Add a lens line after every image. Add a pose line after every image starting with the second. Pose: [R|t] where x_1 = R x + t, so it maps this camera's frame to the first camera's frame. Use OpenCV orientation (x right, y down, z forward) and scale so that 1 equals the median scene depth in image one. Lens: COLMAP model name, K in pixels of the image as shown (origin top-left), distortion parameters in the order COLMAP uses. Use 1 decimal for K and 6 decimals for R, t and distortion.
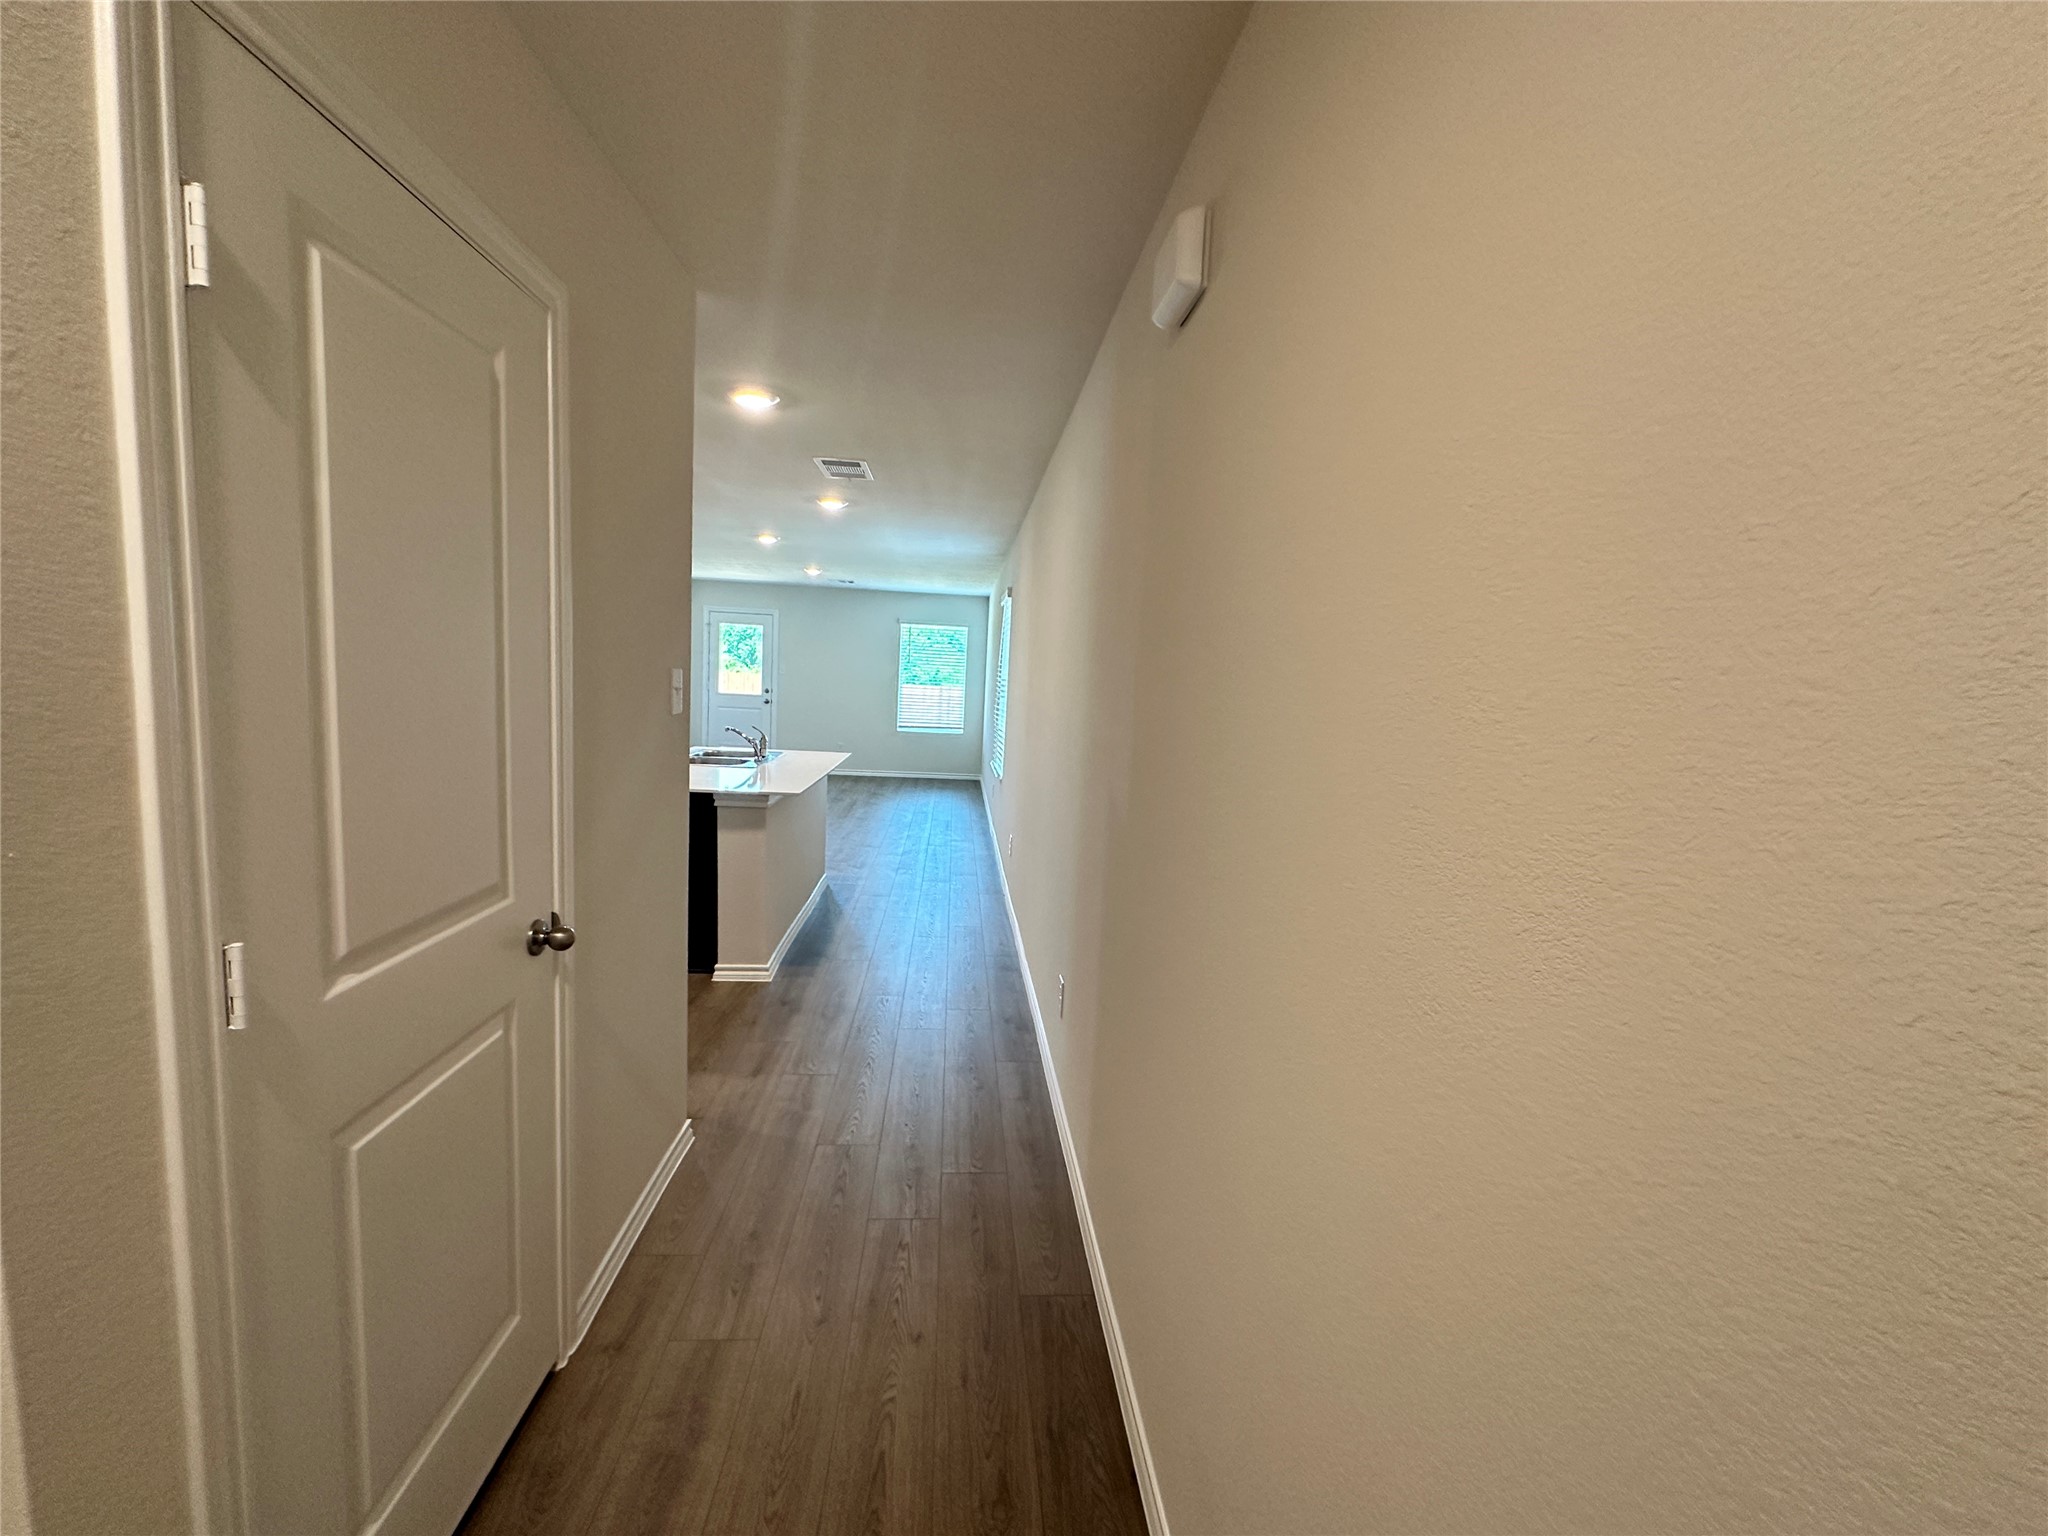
lens RADIAL K [[820.6, 0, 1026.4], [0, 820.6, 759.4], [0, 0, 1]] dist [-0.001918, 0.000073]
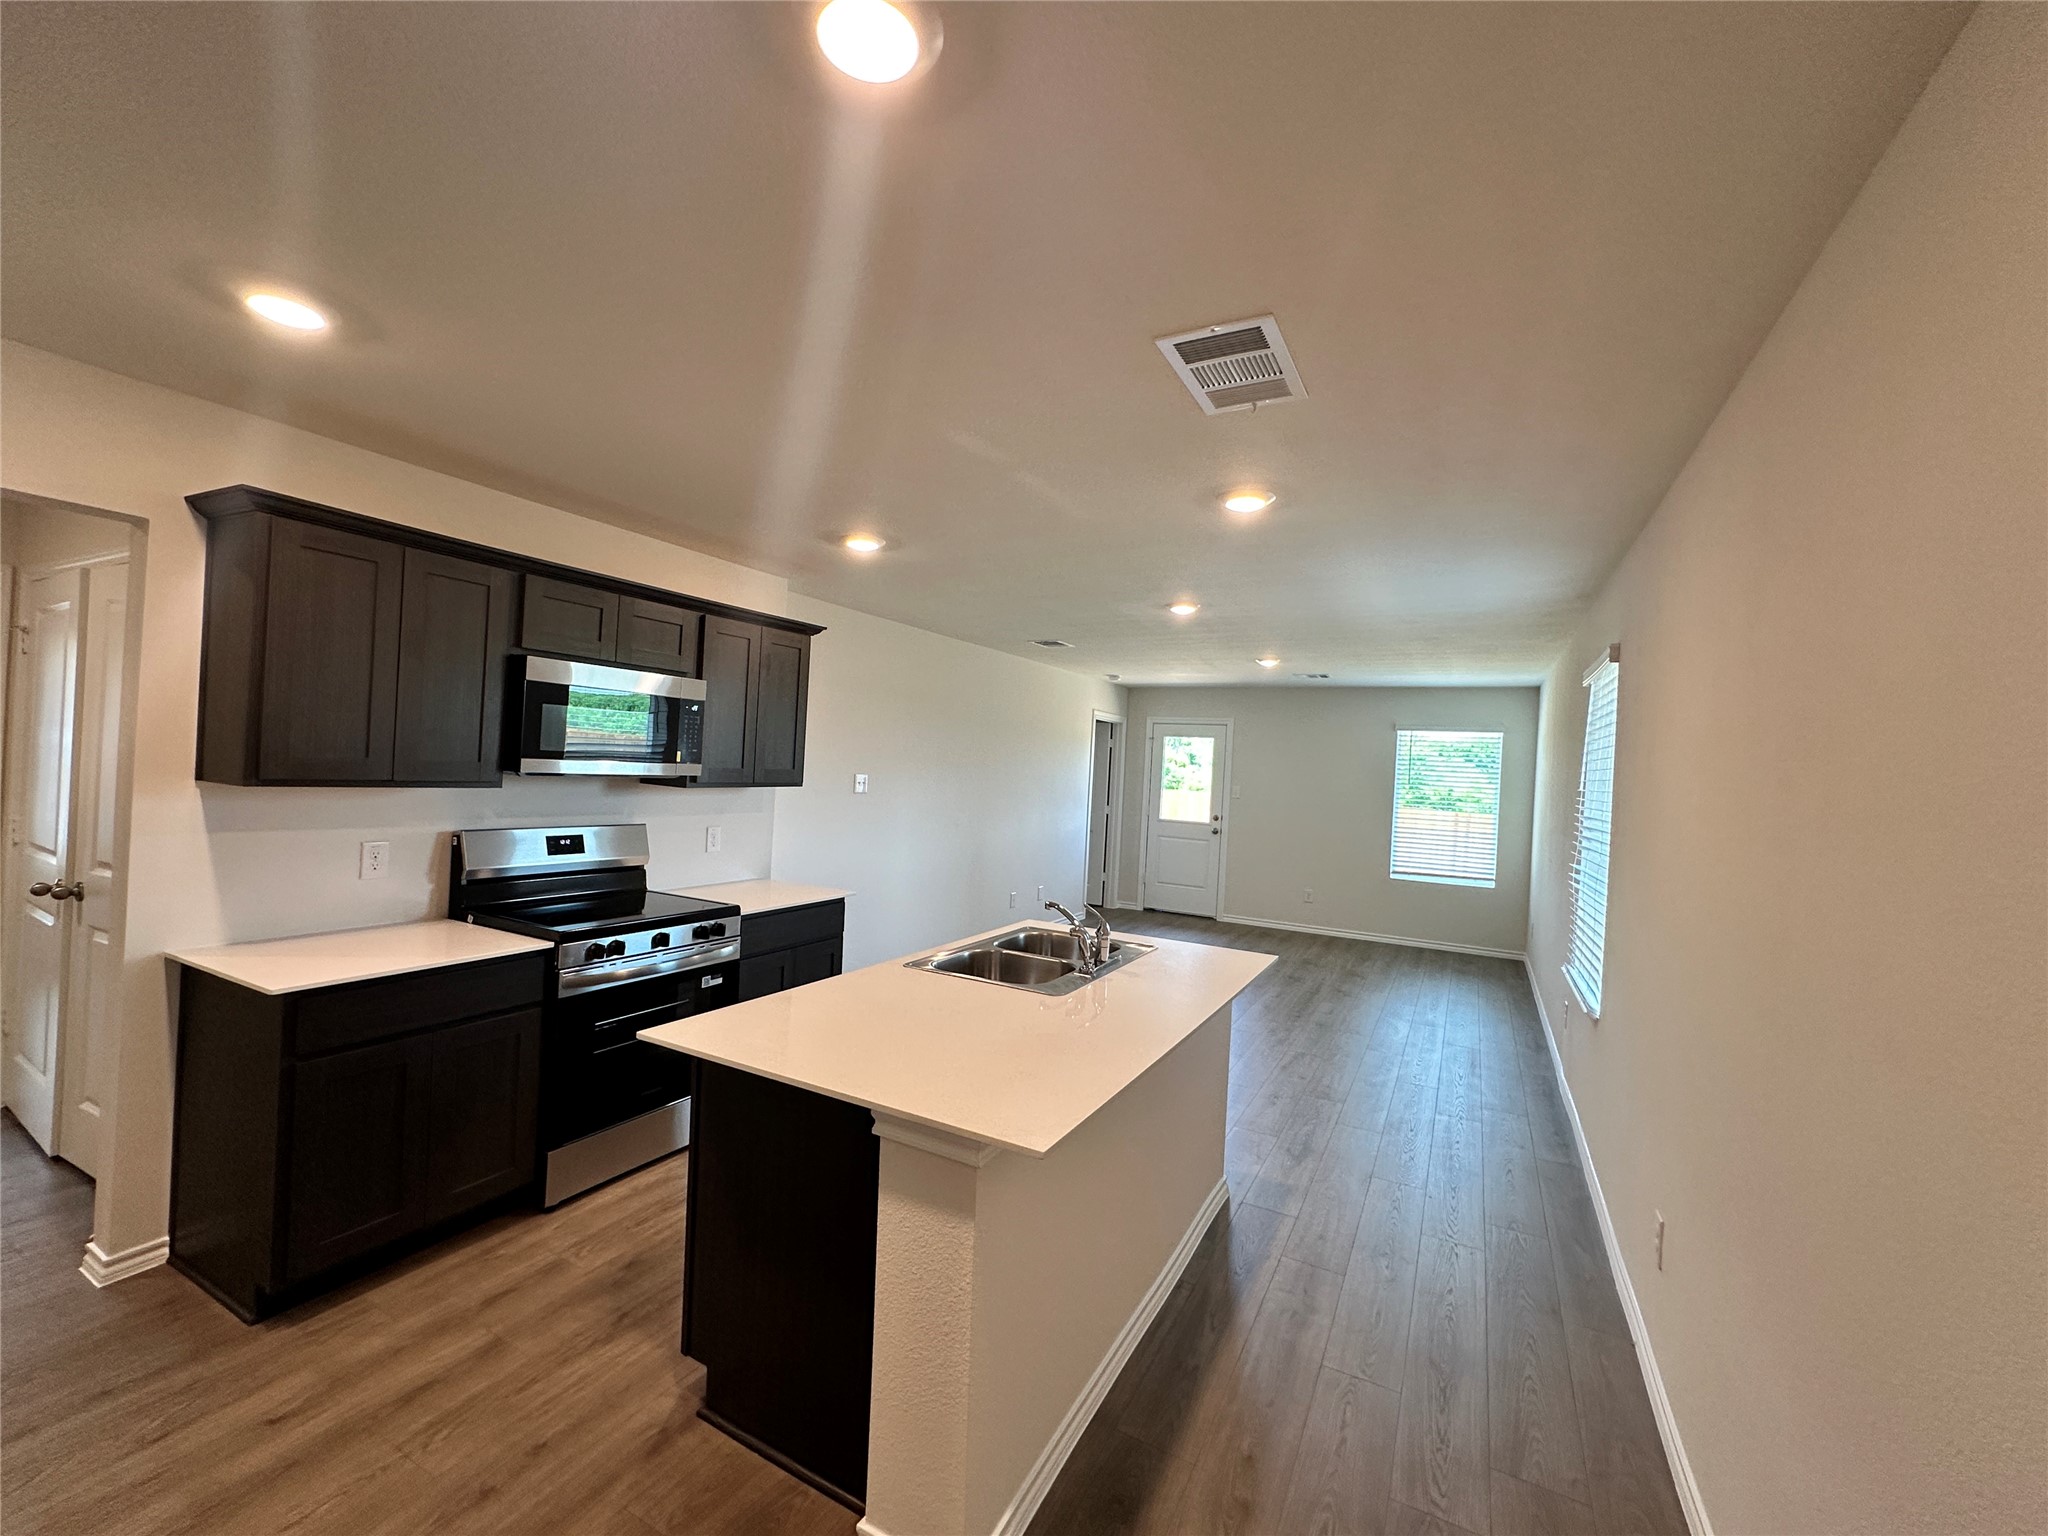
lens RADIAL K [[835.9, 0, 1026.3], [0, 835.9, 764.9], [0, 0, 1]] dist [-0.001299, 0.000630]
pose [[0.837672, -0.008152, -0.546113, -0.026872], [-0.065769, 0.991107, -0.115675, -0.030400], [0.542200, 0.132815, 0.829686, 0.229609]]
